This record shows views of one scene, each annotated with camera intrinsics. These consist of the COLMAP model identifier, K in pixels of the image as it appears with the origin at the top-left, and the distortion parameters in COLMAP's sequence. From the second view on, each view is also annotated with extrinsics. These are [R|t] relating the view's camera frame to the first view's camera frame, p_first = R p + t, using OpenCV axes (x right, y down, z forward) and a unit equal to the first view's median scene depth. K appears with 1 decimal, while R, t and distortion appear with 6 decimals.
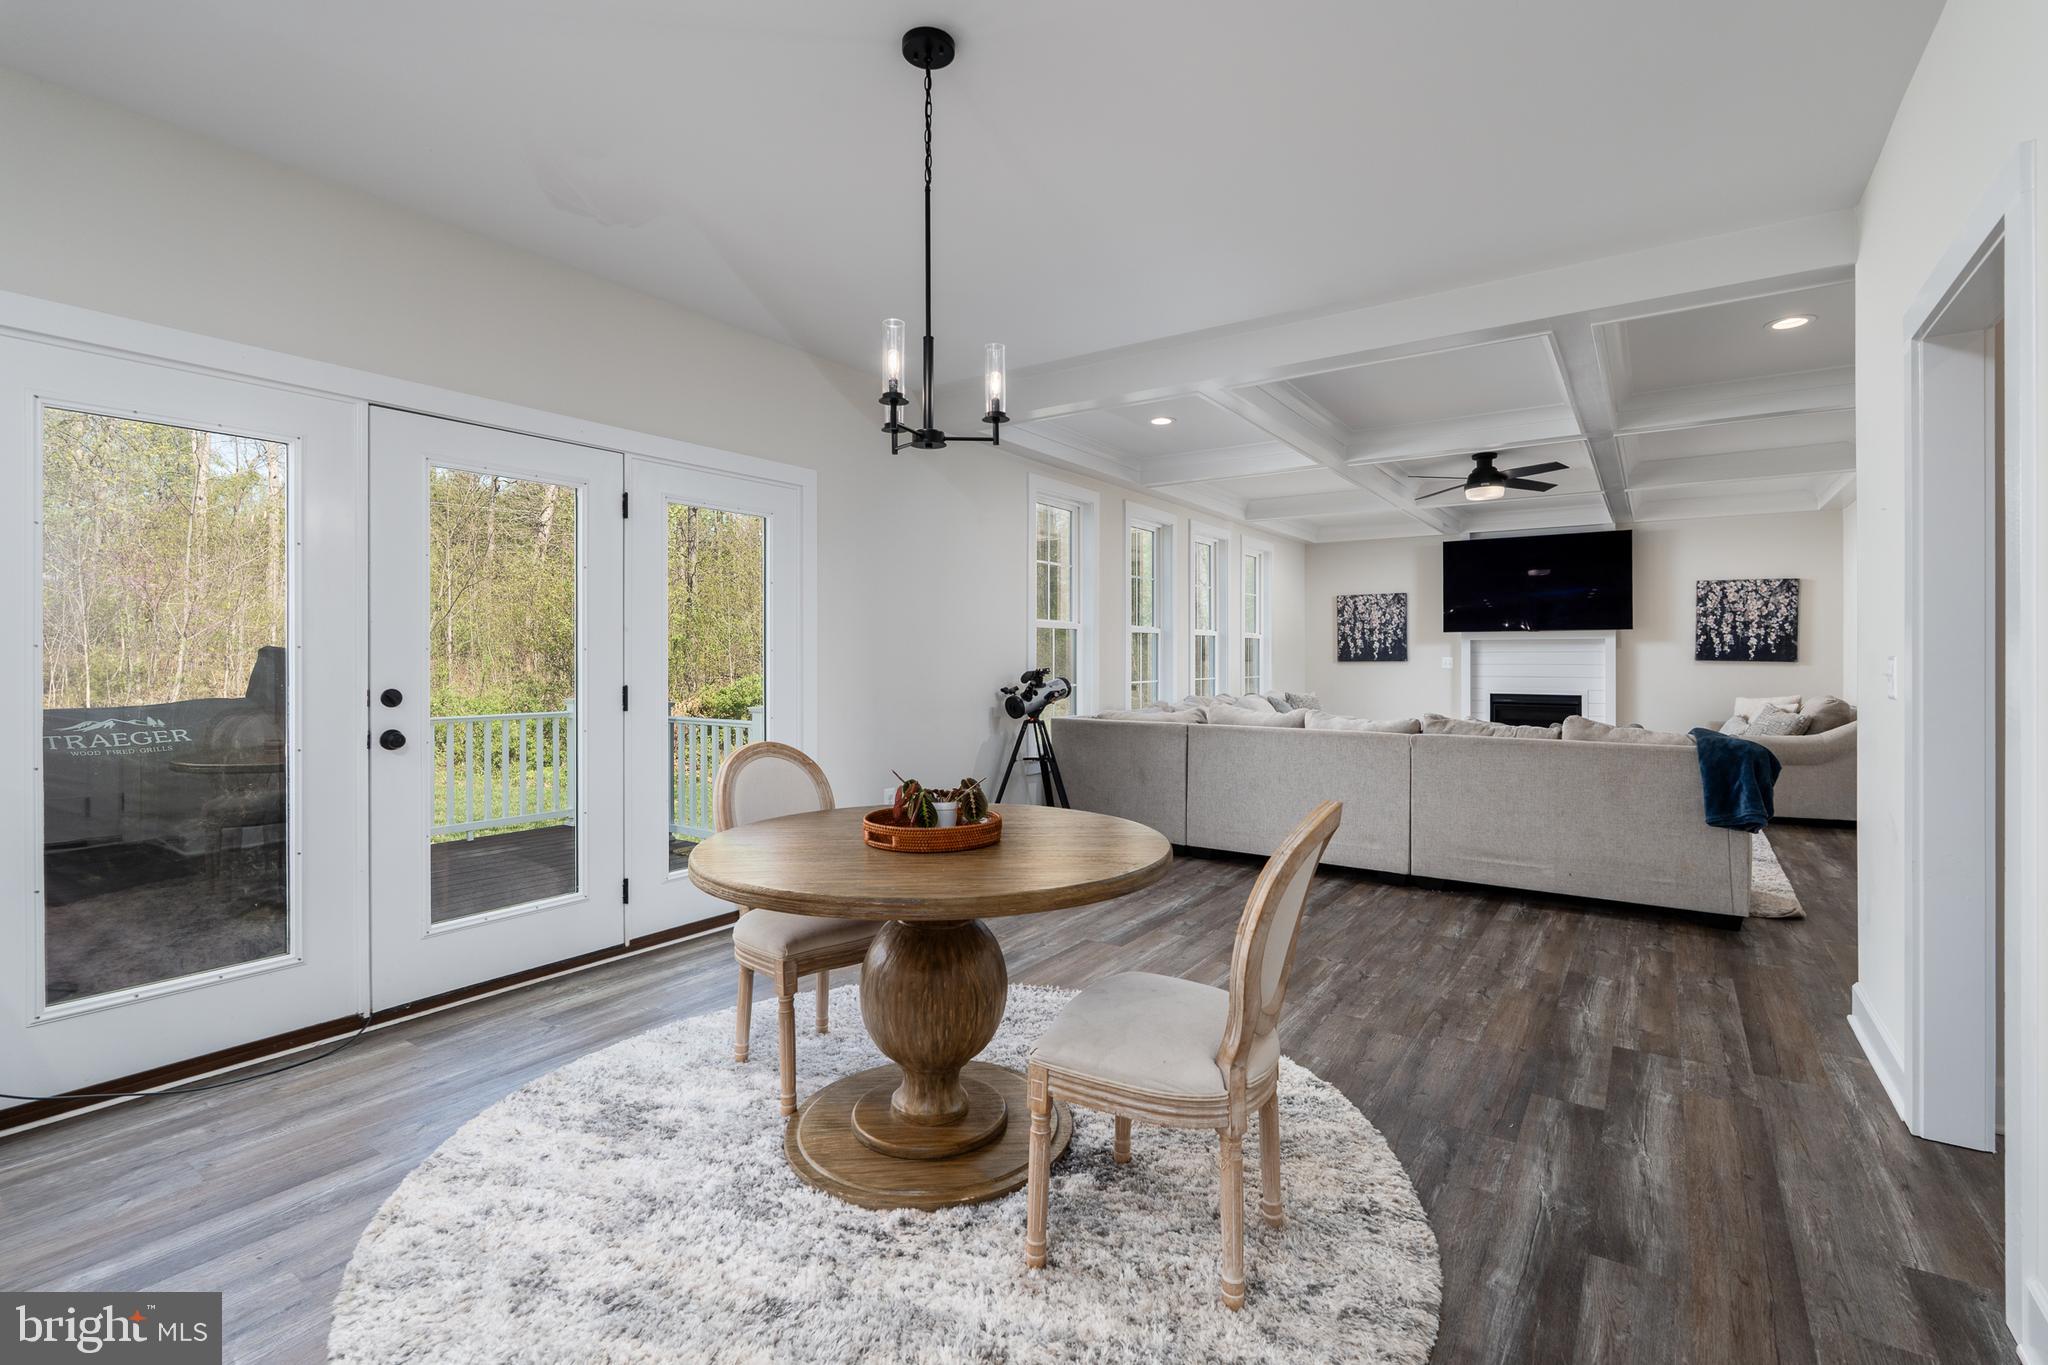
lens RADIAL K [[913.1, 0, 1037.6], [0, 913.1, 652.9], [0, 0, 1]] dist [-0.007571, 0.002209]
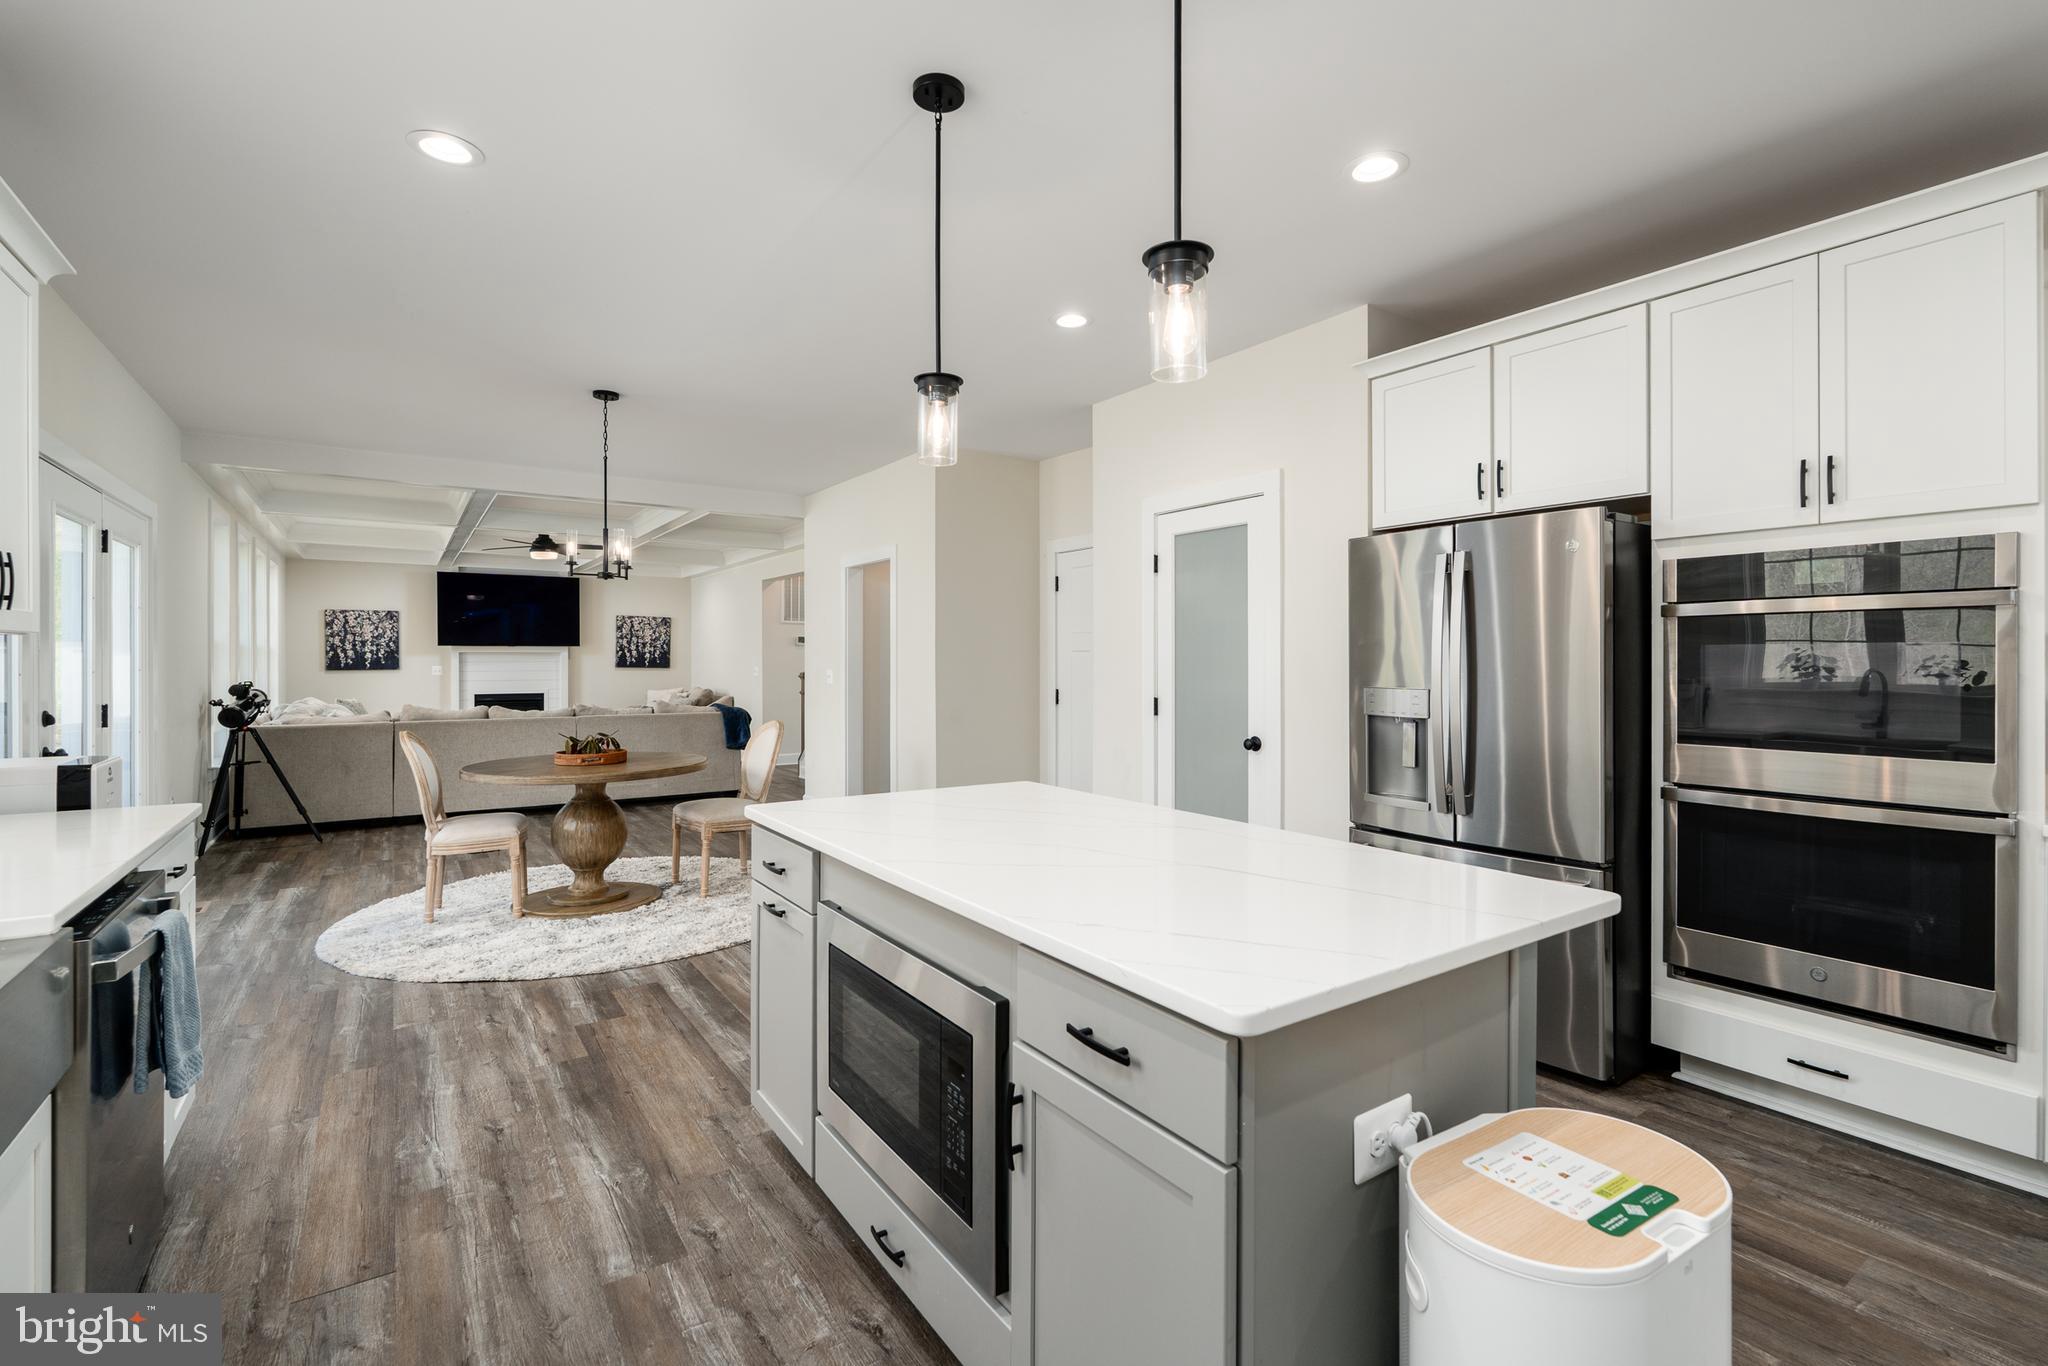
lens RADIAL K [[913.1, 0, 1032.0], [0, 913.1, 670.4], [0, 0, 1]] dist [-0.007571, 0.002209]
pose [[0.347215, -0.011633, 0.937714, -0.482370], [-0.004234, 0.999893, 0.013972, -0.011465], [-0.937776, -0.008822, 0.347128, -0.192556]]
